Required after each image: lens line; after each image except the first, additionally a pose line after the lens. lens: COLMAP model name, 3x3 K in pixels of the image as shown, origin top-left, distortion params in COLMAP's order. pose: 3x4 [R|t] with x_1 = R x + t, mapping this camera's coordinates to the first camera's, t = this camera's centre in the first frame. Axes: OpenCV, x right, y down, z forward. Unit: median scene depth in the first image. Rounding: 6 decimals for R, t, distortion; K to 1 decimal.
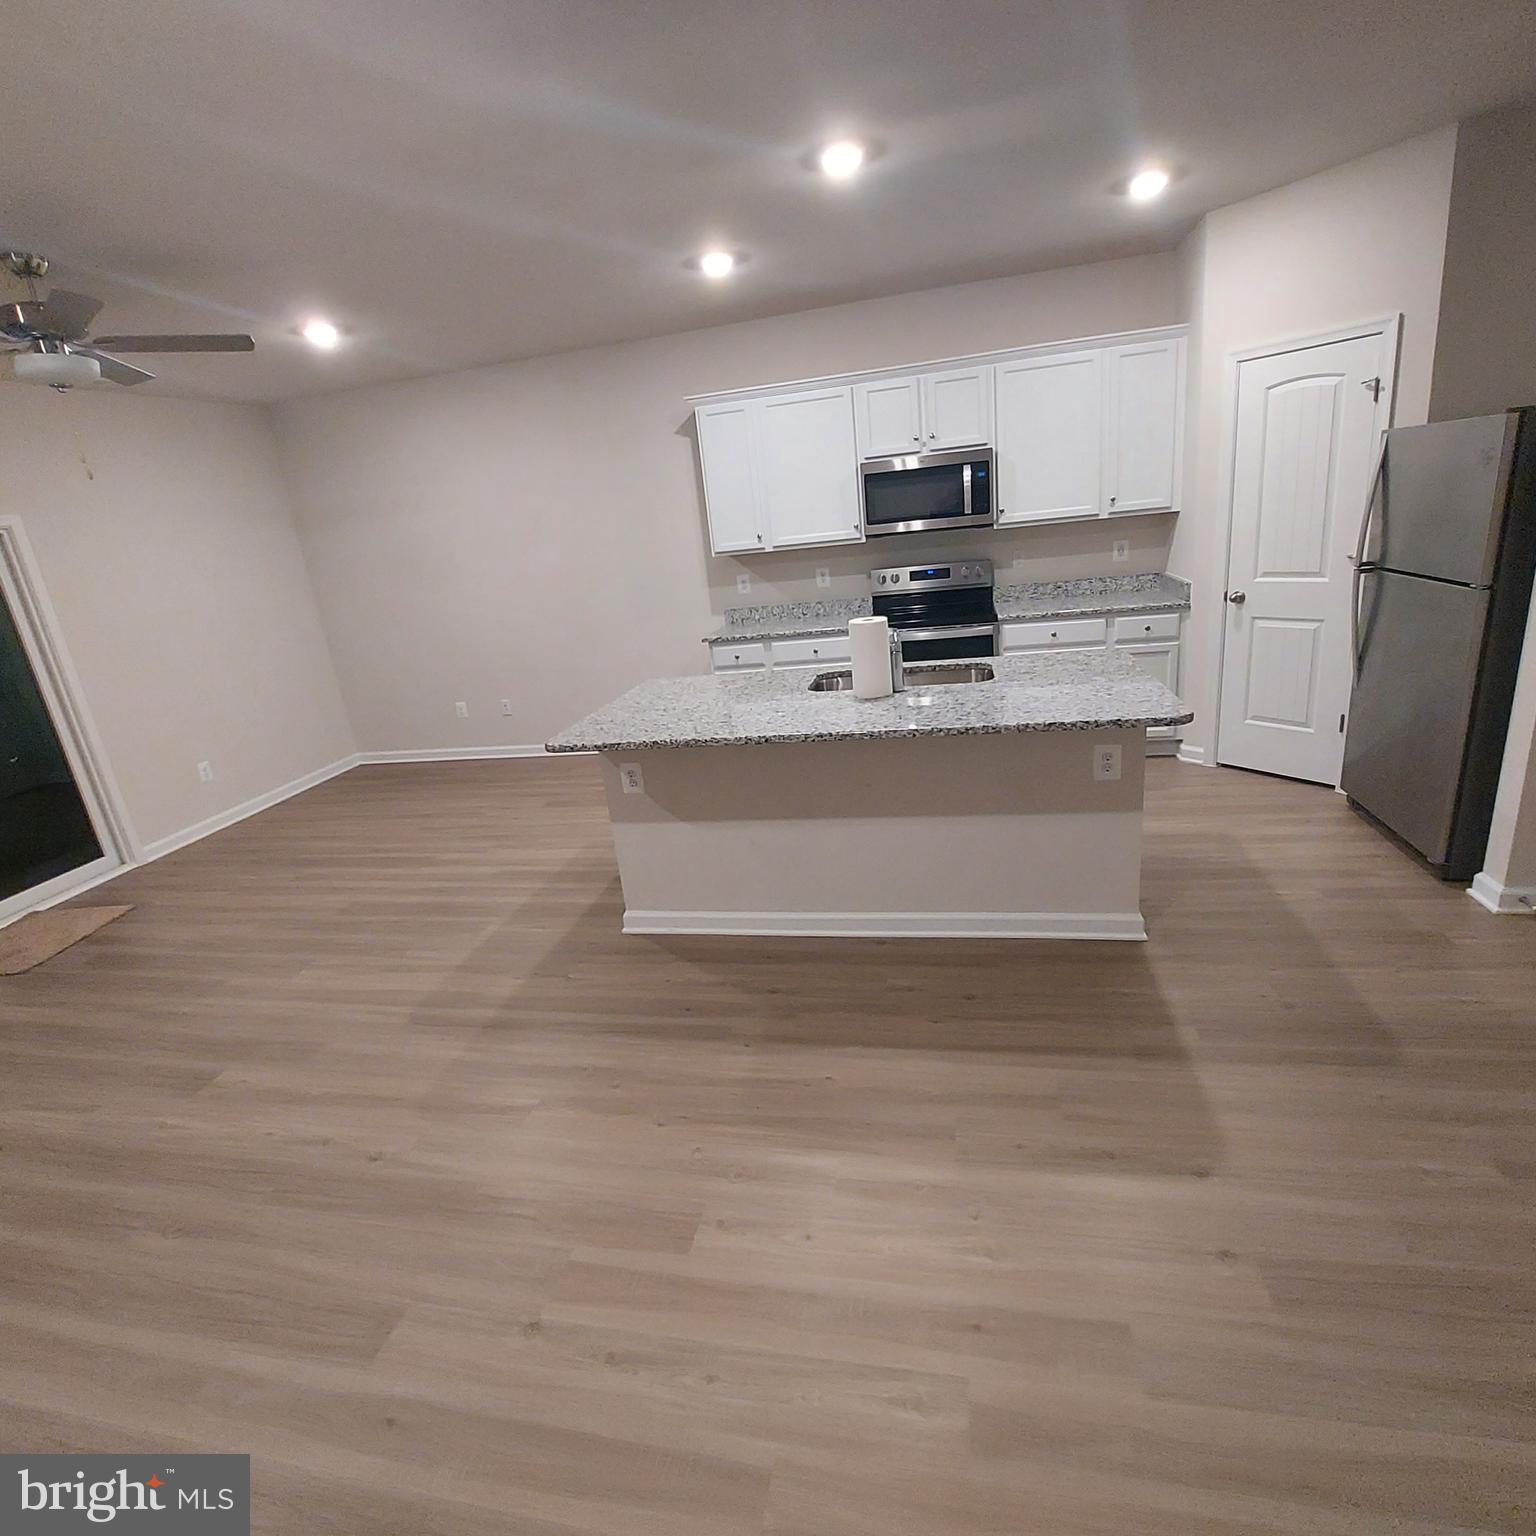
lens RADIAL K [[804.3, 0, 765.9], [0, 804.3, 771.0], [0, 0, 1]] dist [-0.014327, -0.001485]
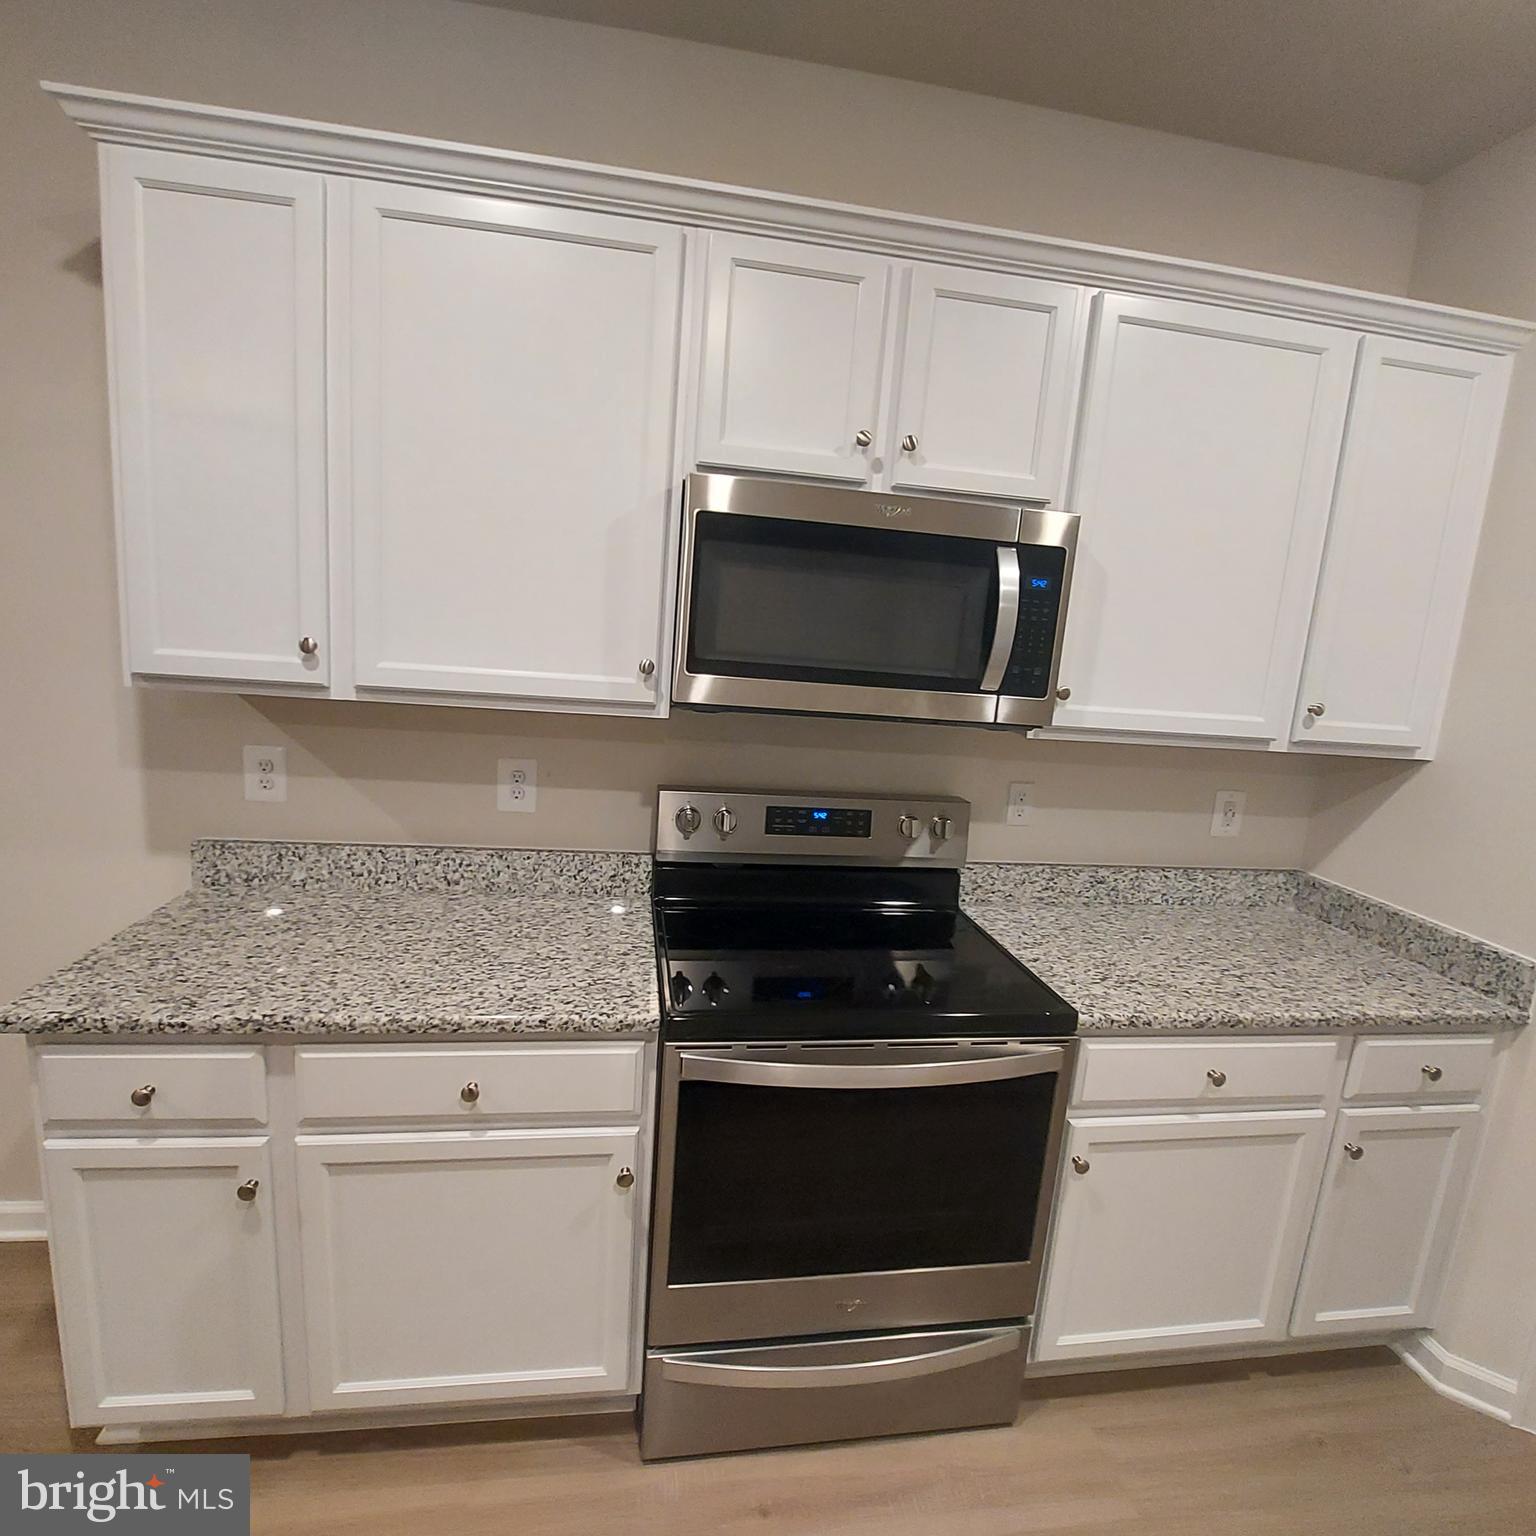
lens RADIAL K [[821.2, 0, 759.5], [0, 821.2, 767.1], [0, 0, 1]] dist [-0.015921, -0.001461]
pose [[0.919595, 0.110006, 0.377151, 0.038613], [-0.055727, 0.986815, -0.151954, -0.236857], [-0.388894, 0.118719, 0.913601, 0.746921]]
